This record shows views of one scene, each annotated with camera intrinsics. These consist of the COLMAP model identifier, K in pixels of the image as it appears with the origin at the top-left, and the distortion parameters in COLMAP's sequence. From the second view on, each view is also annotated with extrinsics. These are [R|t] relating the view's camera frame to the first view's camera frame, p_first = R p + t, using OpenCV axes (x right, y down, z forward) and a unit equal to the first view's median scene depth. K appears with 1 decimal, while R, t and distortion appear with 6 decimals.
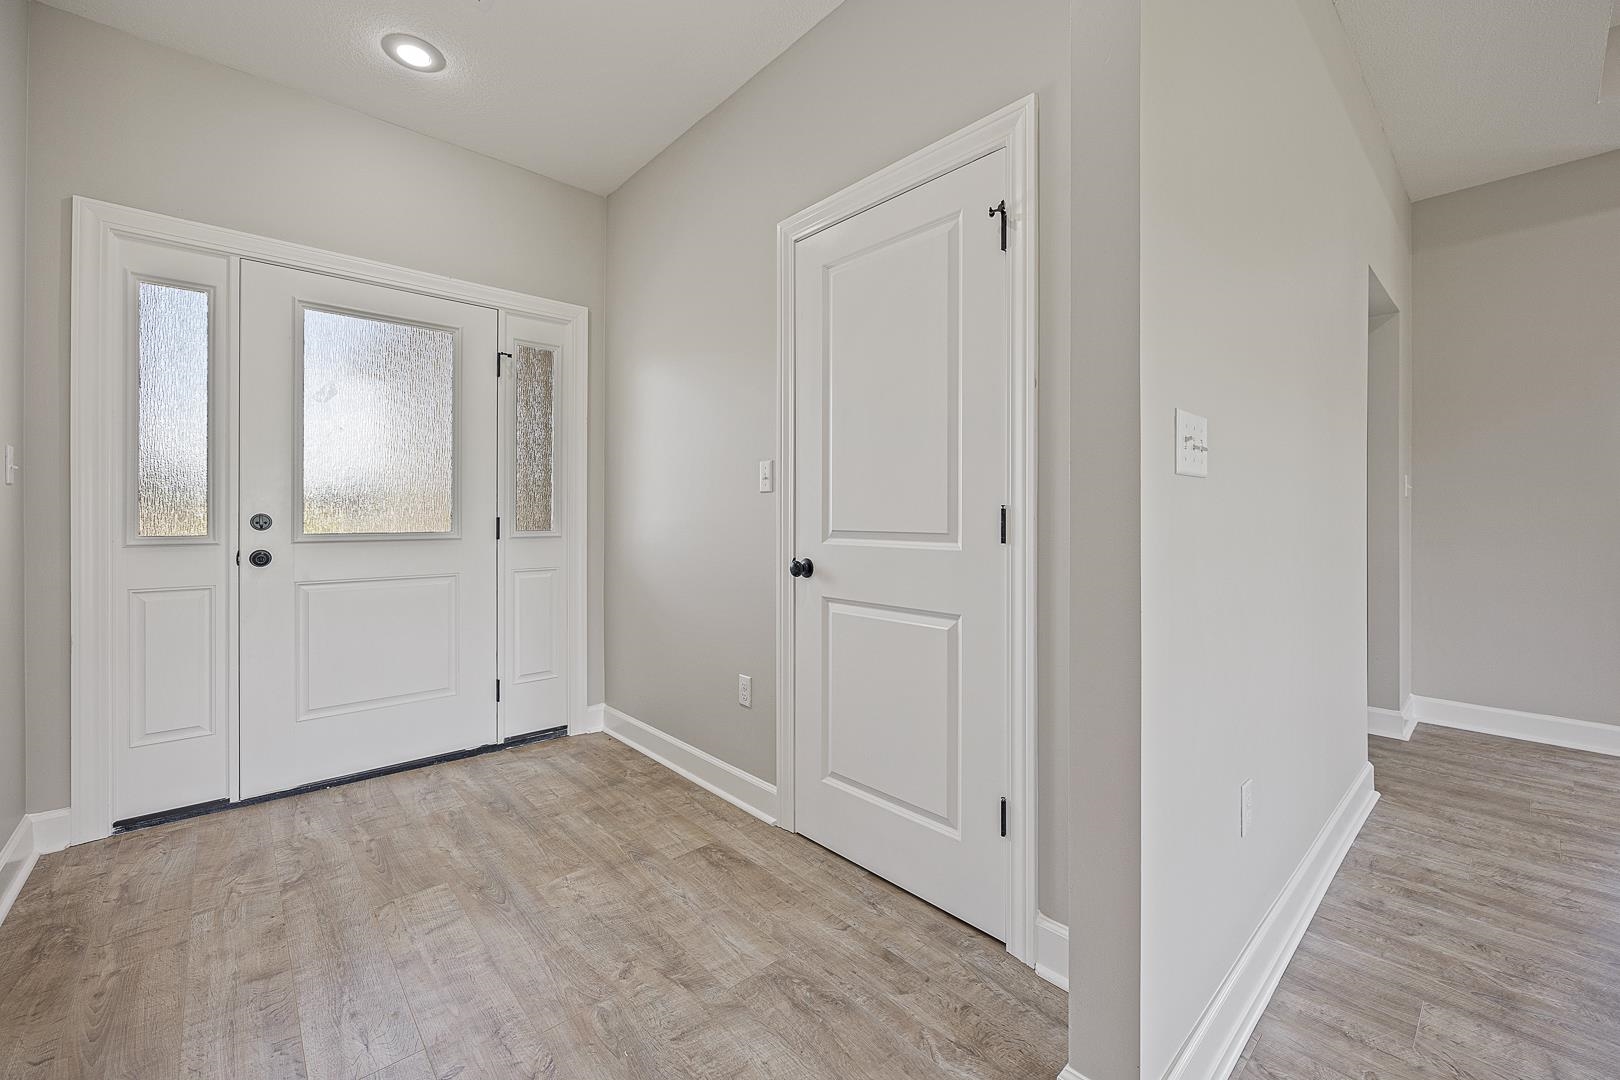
lens RADIAL K [[651.7, 0, 810.3], [0, 651.7, 517.3], [0, 0, 1]] dist [-0.005008, 0.000216]
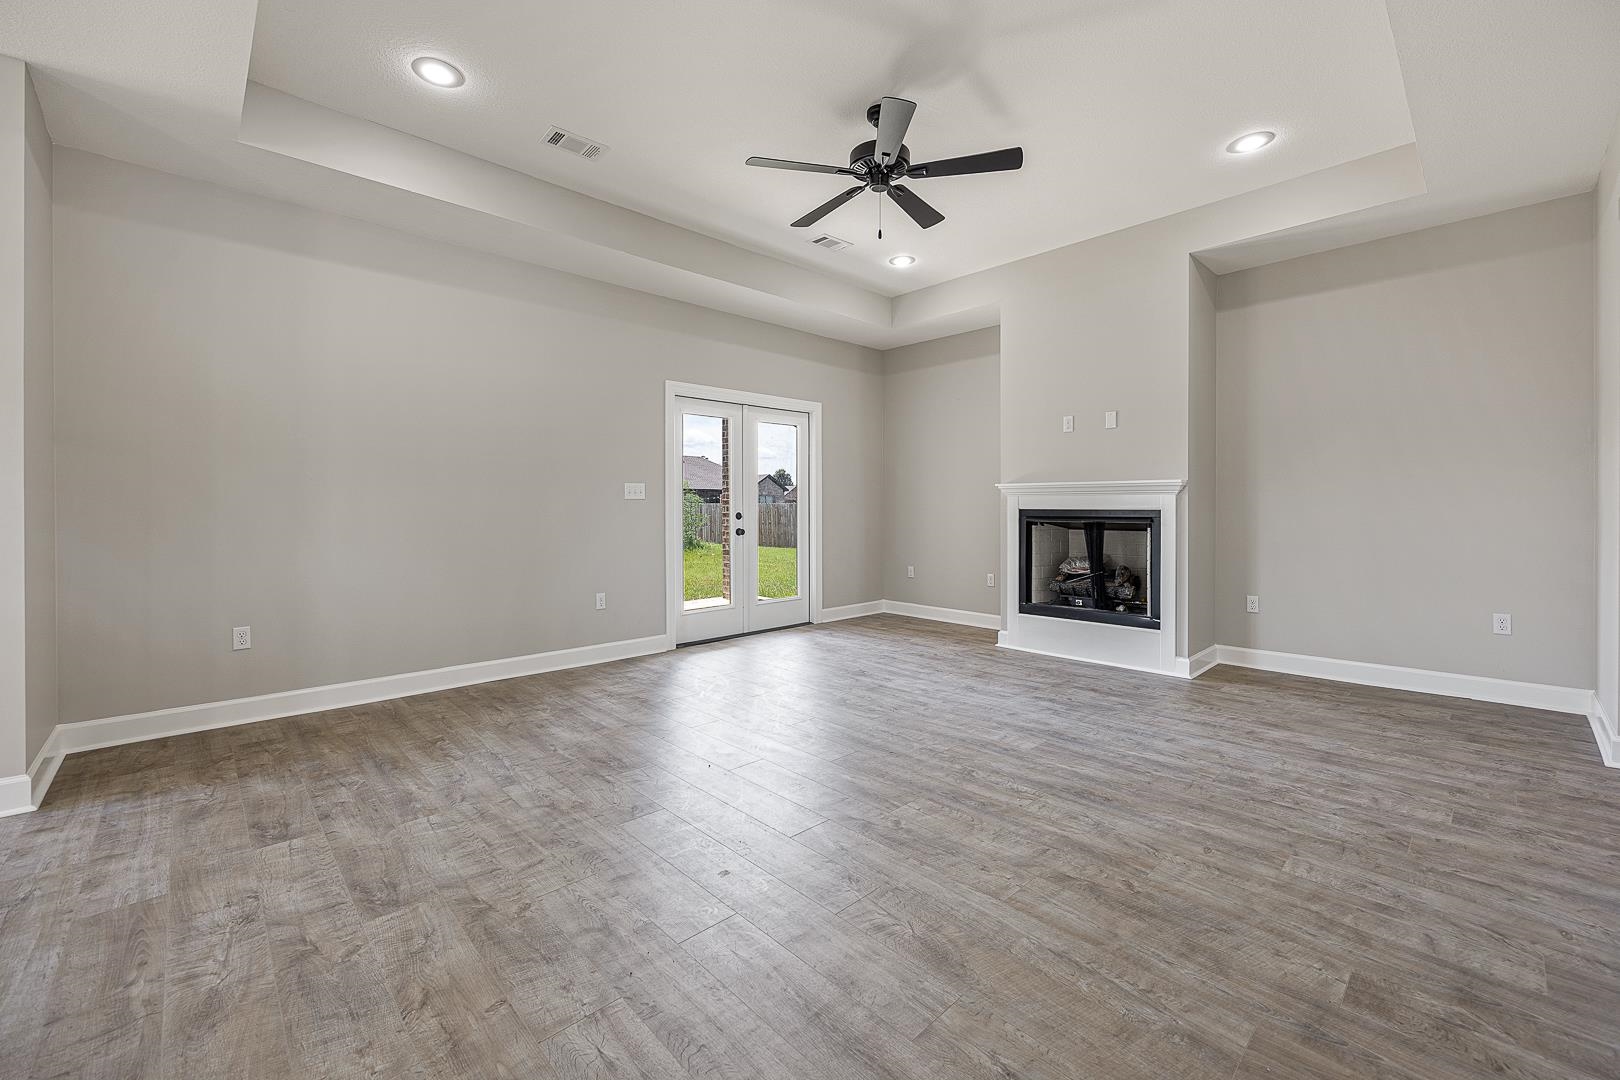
lens RADIAL K [[645.9, 0, 799.8], [0, 645.9, 505.6], [0, 0, 1]] dist [-0.004298, -0.000418]
pose [[-0.999915, 0.003707, -0.012510, 2.548283], [0.003728, 0.999992, -0.001590, -0.025124], [0.012504, -0.001636, -0.999920, 2.380512]]
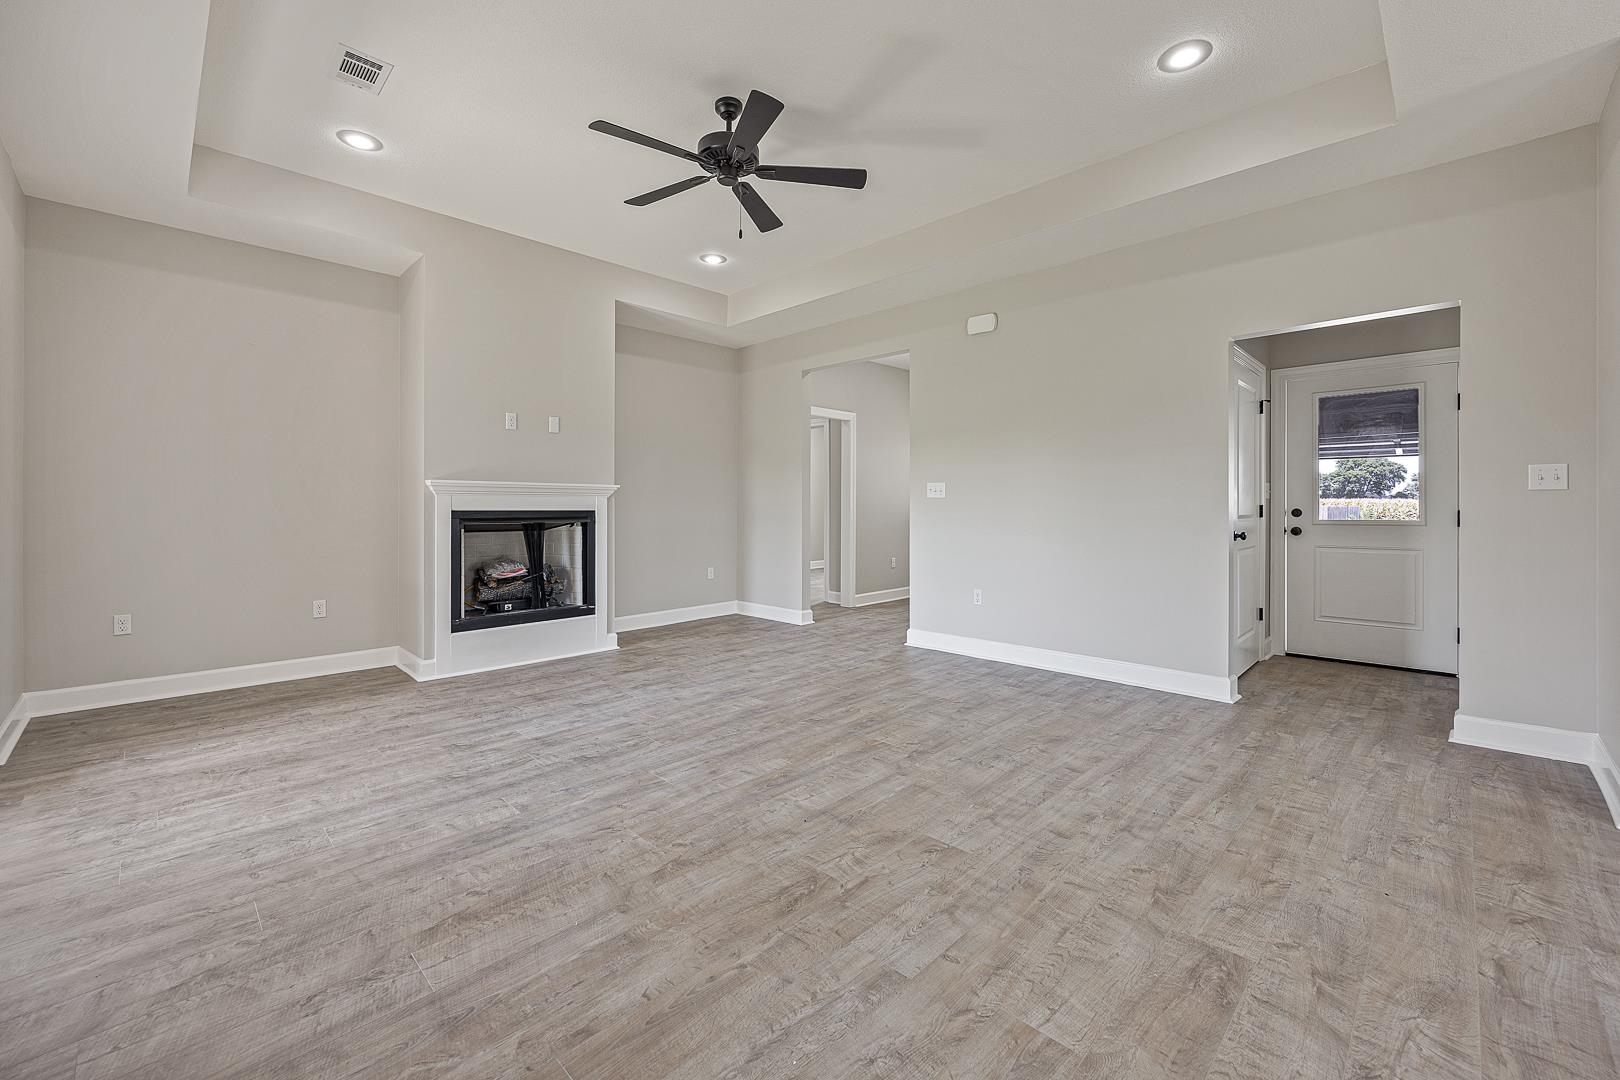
lens RADIAL K [[663.5, 0, 799.9], [0, 663.5, 499.1], [0, 0, 1]] dist [-0.003279, 0.000590]
pose [[0.042033, -0.010195, -0.999064, 4.825630], [0.001625, 0.999947, -0.010136, -0.026883], [0.999115, -0.001197, 0.042047, -0.053633]]
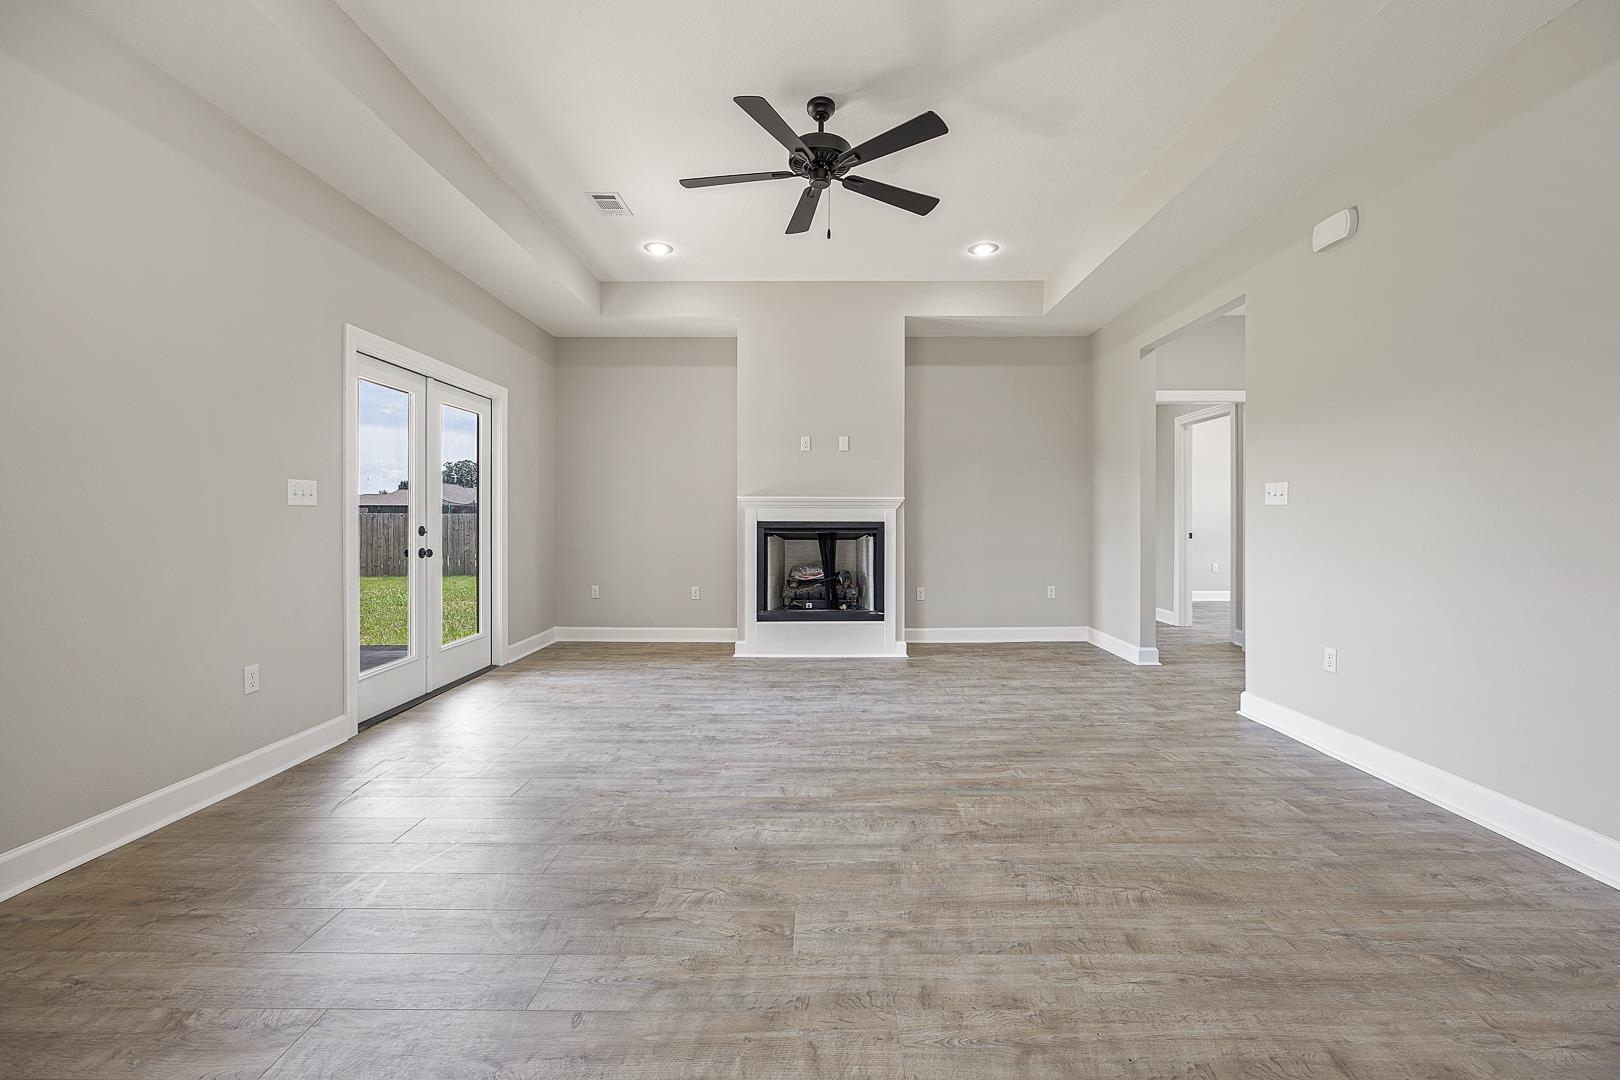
lens RADIAL K [[651.7, 0, 810.3], [0, 651.7, 517.3], [0, 0, 1]] dist [-0.005008, 0.000216]
pose [[-0.683756, -0.000548, -0.729710, 4.046609], [0.001415, 0.999997, -0.002077, -0.020824], [0.729709, -0.002453, -0.683754, 1.456156]]
